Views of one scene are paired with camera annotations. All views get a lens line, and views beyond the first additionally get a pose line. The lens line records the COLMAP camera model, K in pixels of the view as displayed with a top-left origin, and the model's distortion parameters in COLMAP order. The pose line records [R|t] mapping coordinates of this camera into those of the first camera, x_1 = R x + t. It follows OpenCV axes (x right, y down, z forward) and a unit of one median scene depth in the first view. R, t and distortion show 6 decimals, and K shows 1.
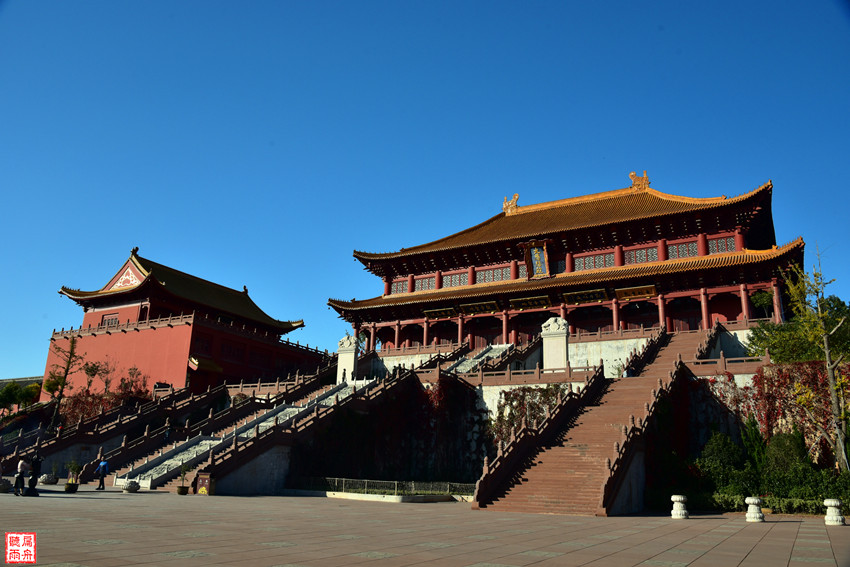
lens RADIAL K [[666.9, 0, 420.7], [0, 666.9, 279.6], [0, 0, 1]] dist [-0.056418, 0.014971]
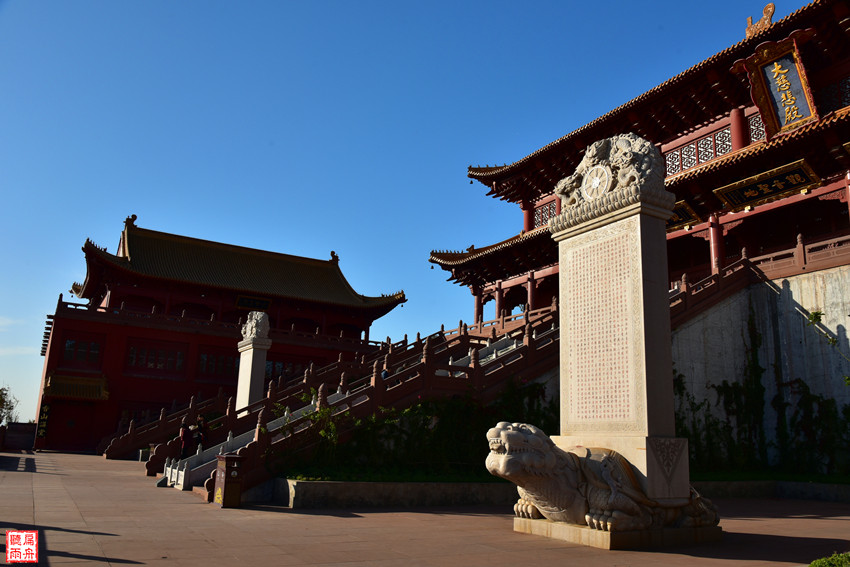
lens RADIAL K [[666.9, 0, 424.1], [0, 666.9, 291.9], [0, 0, 1]] dist [-0.056418, 0.014971]
pose [[0.869412, -0.112098, -0.481203, 0.163610], [0.135586, 0.990664, 0.014192, 0.062557], [0.475120, -0.077583, 0.876494, 0.517475]]
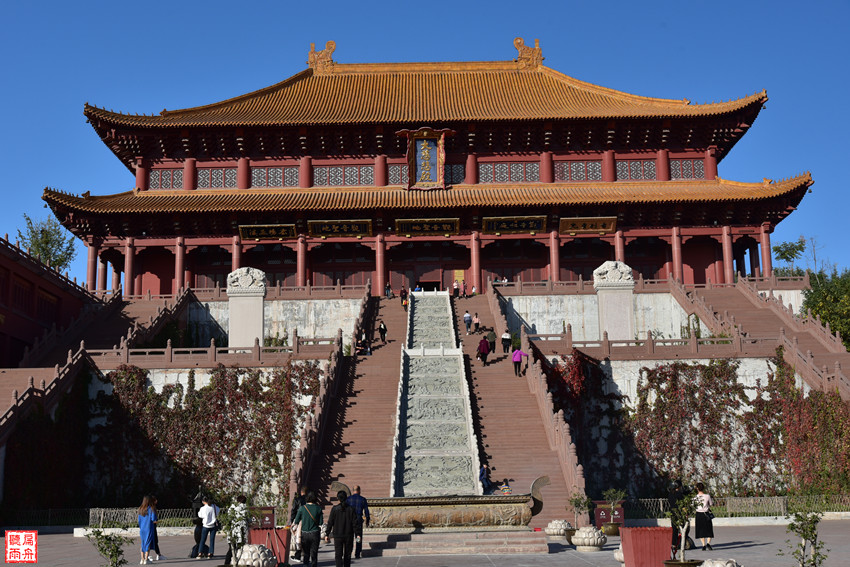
lens RADIAL K [[1110.1, 0, 427.2], [0, 1110.1, 282.6], [0, 0, 1]] dist [-0.031695, 0.000000]
pose [[0.864853, 0.046798, 0.499840, -0.354915], [-0.097461, 0.992355, 0.075722, 0.006889], [-0.492475, -0.114203, 0.862801, 0.065512]]
